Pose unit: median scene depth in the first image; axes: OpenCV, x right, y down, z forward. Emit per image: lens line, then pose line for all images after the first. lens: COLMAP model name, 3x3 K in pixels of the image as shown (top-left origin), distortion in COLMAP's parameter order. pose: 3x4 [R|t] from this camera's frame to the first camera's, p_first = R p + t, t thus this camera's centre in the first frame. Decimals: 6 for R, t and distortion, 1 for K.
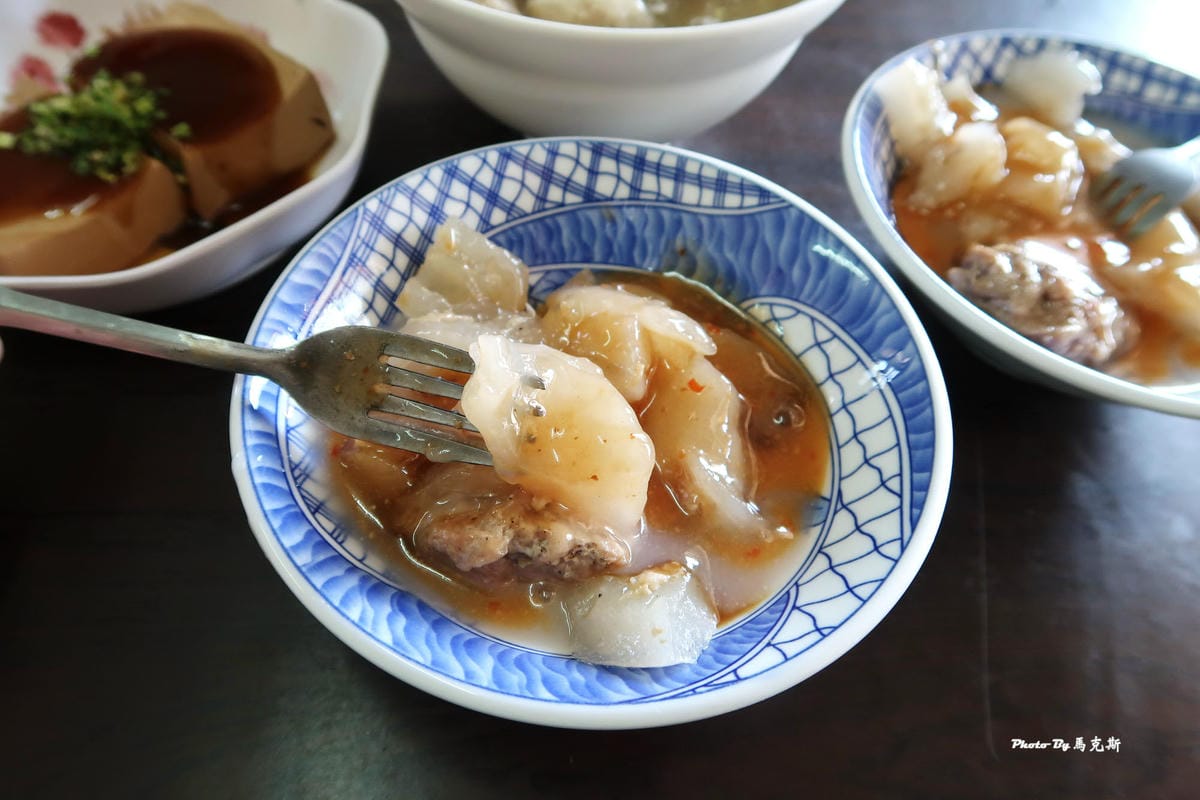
lens RADIAL K [[826.4, 0, 600.0], [0, 826.4, 400.0], [0, 0, 1]] dist [-0.015166, 0.002740]
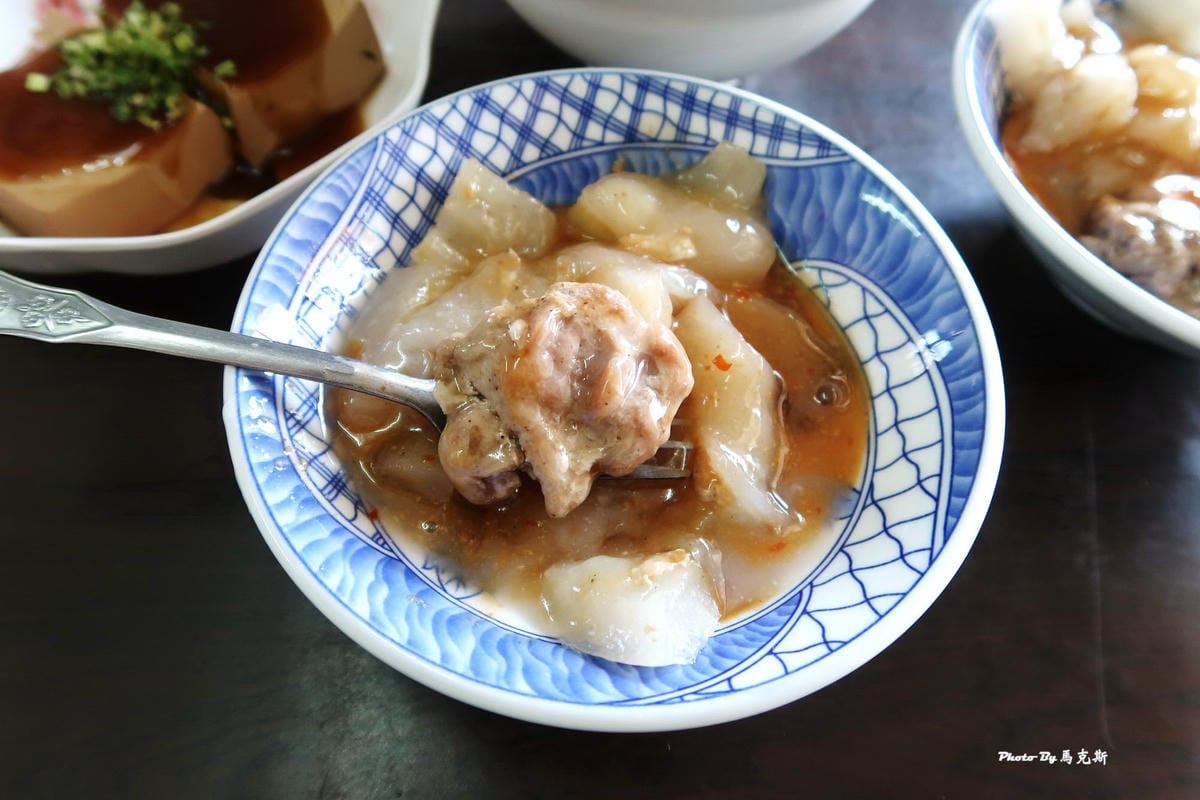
lens RADIAL K [[826.4, 0, 600.0], [0, 826.4, 400.0], [0, 0, 1]] dist [-0.015166, 0.002740]
pose [[0.994705, 0.077265, -0.067759, 0.046098], [-0.070741, 0.993065, 0.093905, -0.048641], [0.074545, -0.088614, 0.993273, 0.076795]]
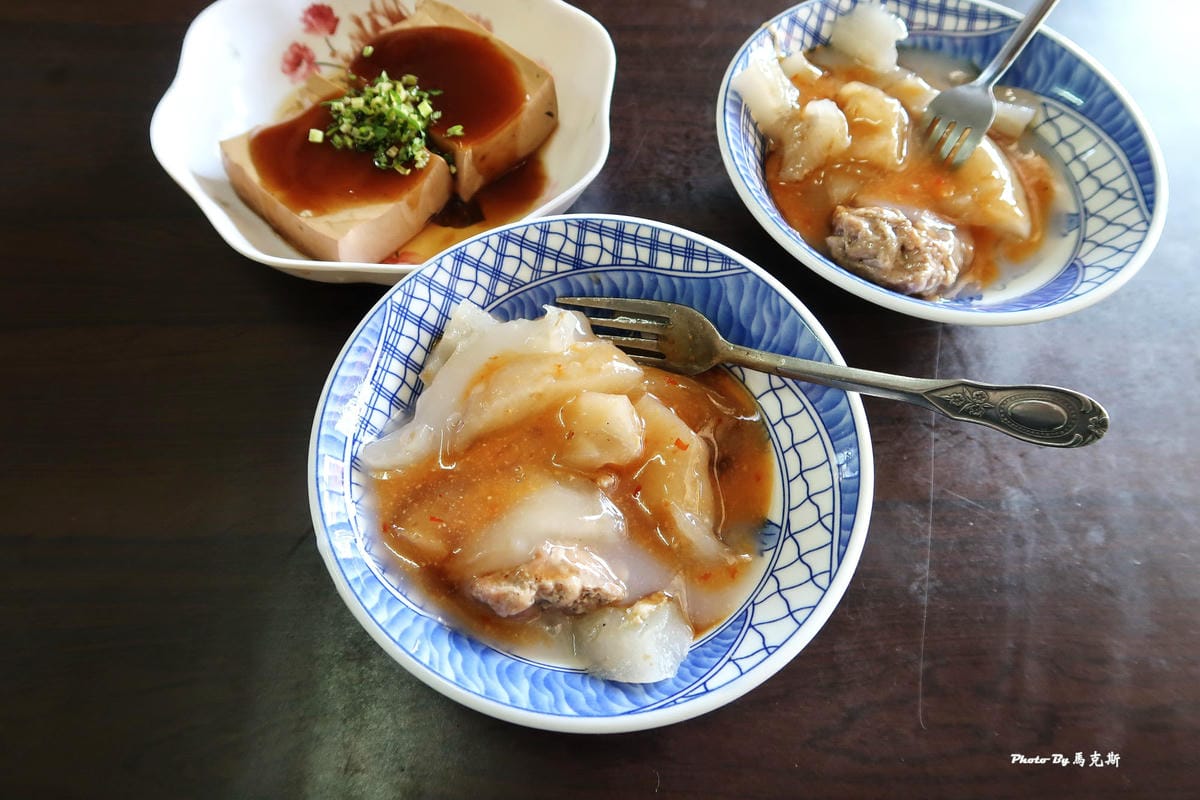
lens RADIAL K [[826.4, 0, 600.0], [0, 826.4, 400.0], [0, 0, 1]] dist [-0.015166, 0.002740]
pose [[0.998679, -0.051374, -0.000886, 0.011812], [0.050951, 0.987944, 0.146186, -0.280819], [-0.006634, -0.146038, 0.989257, -0.234722]]
